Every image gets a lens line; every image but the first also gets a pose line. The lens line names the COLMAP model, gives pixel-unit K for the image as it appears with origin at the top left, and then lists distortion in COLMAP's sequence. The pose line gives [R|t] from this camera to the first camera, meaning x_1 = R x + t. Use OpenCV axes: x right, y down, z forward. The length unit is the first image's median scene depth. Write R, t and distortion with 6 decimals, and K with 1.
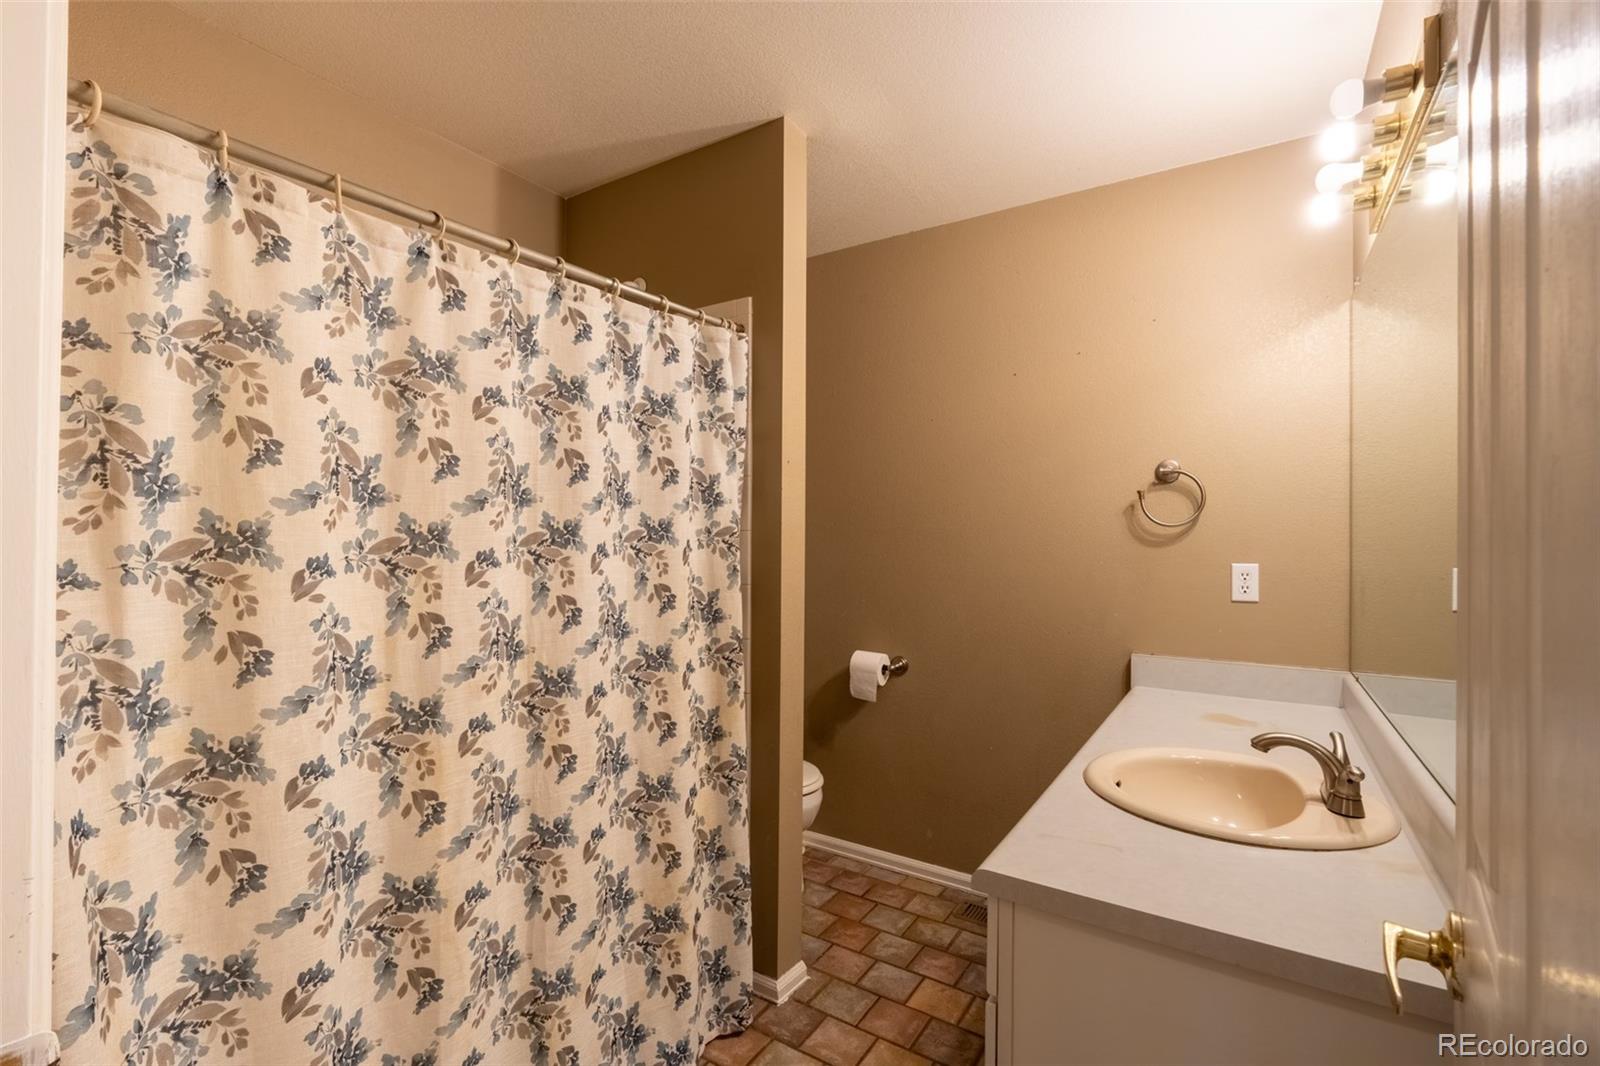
lens RADIAL K [[712.1, 0, 801.5], [0, 712.1, 536.7], [0, 0, 1]] dist [-0.010474, 0.001605]
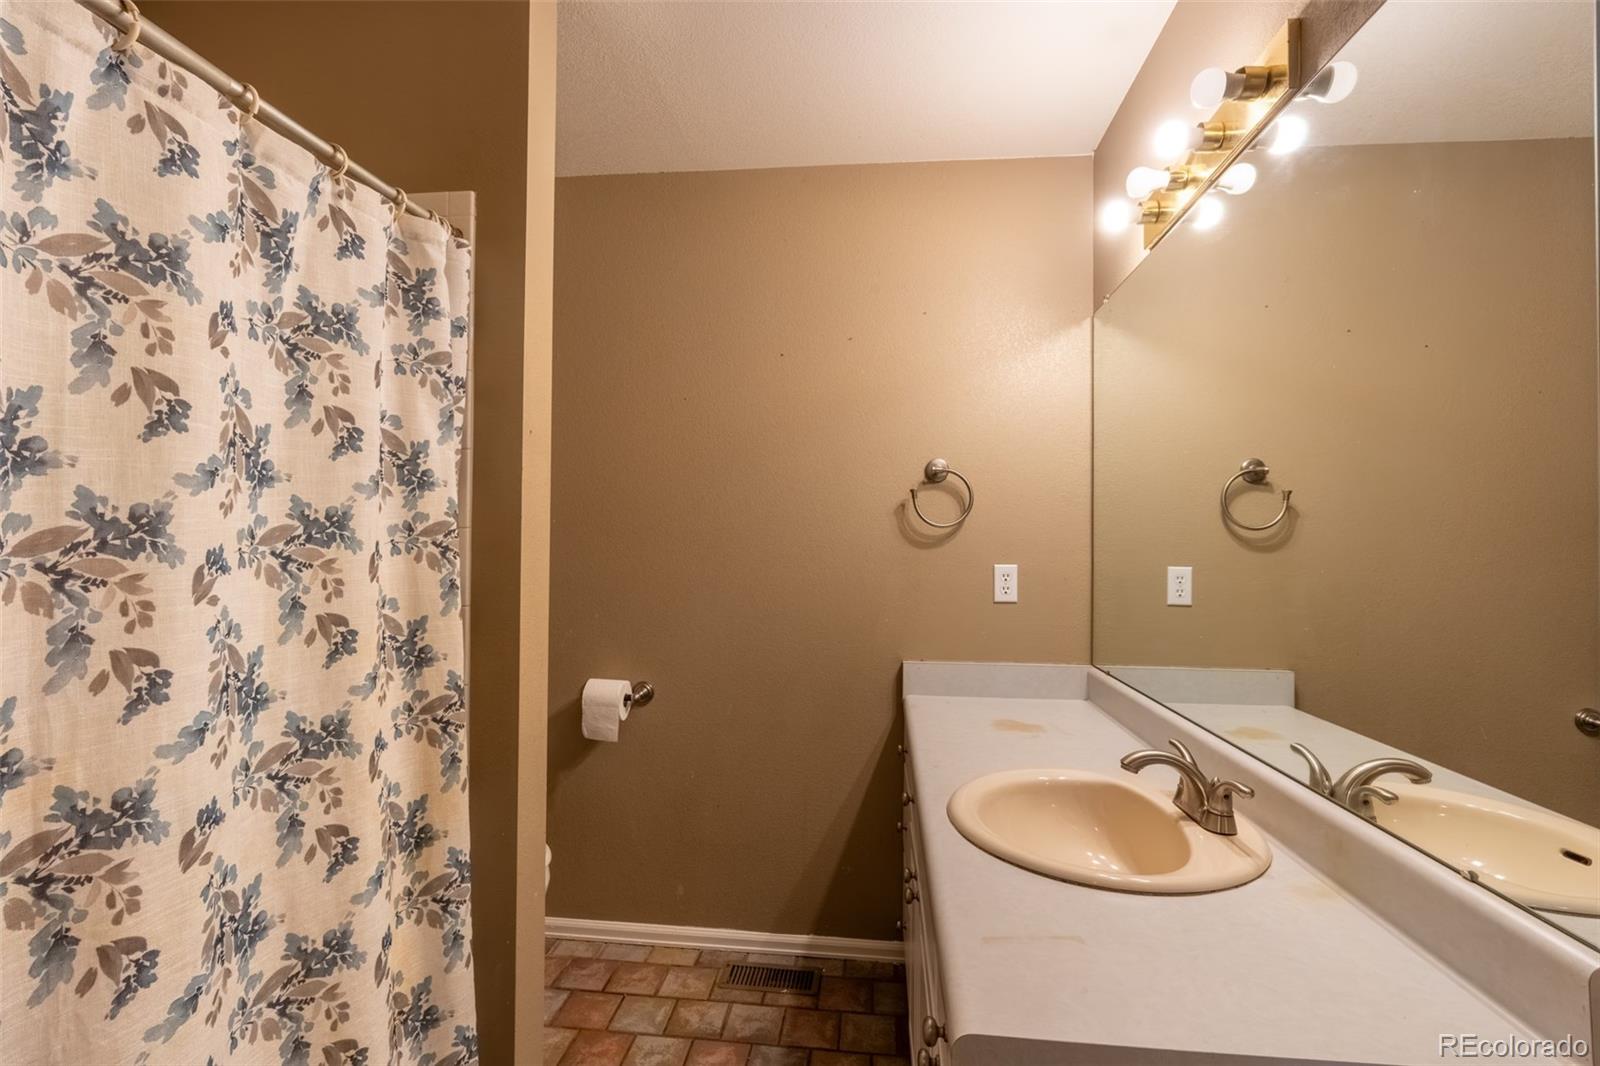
lens RADIAL K [[712.1, 0, 799.6], [0, 712.1, 531.7], [0, 0, 1]] dist [-0.010474, 0.001605]
pose [[0.891981, 0.006227, 0.452030, -0.112313], [-0.003484, 0.999970, -0.006900, -0.001030], [-0.452059, 0.004580, 0.891976, 0.273612]]
